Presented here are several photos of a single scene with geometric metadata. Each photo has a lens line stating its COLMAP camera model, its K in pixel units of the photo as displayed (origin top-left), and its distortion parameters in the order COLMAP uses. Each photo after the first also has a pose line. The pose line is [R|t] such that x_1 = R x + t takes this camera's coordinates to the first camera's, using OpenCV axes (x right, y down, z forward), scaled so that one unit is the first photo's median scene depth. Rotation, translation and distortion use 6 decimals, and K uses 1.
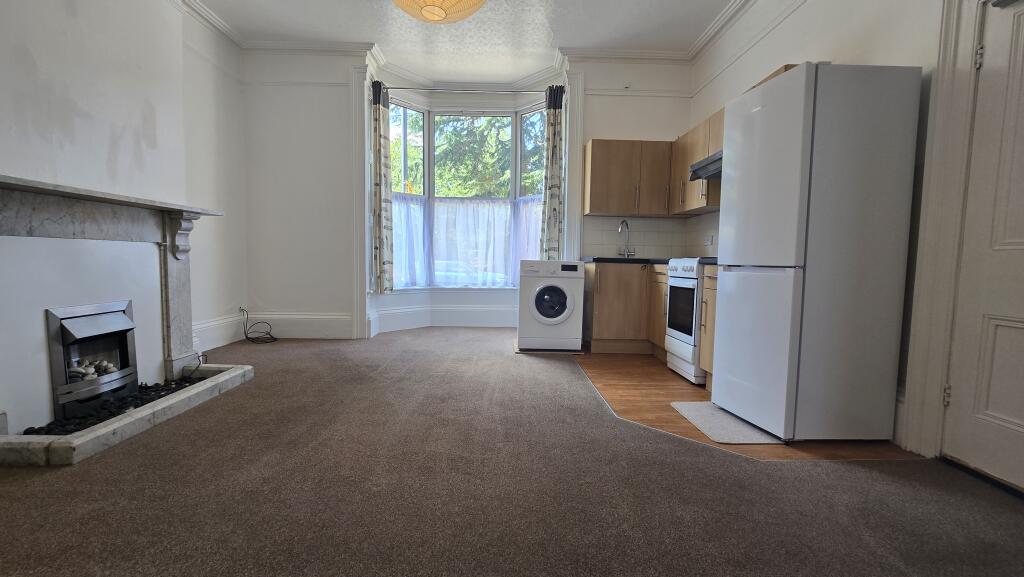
lens RADIAL K [[421.7, 0, 512.0], [0, 421.7, 288.5], [0, 0, 1]] dist [-0.003309, -0.000488]
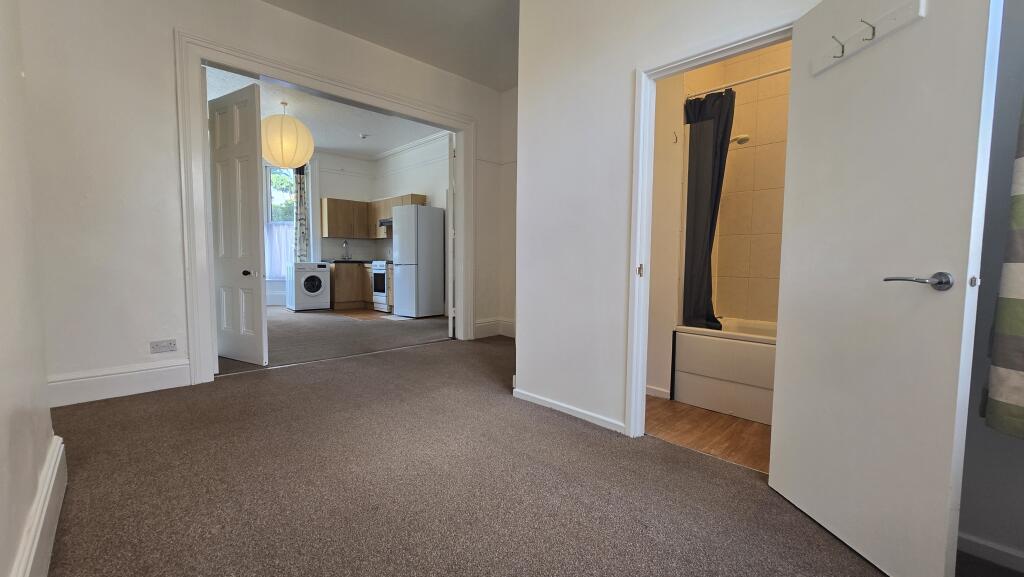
lens RADIAL K [[421.7, 0, 512.0], [0, 421.7, 288.5], [0, 0, 1]] dist [-0.003309, -0.000488]
pose [[0.743079, -0.057381, 0.666739, -0.510665], [0.049355, 0.998303, 0.030911, 0.037213], [-0.667381, 0.009938, 0.744650, -1.025789]]
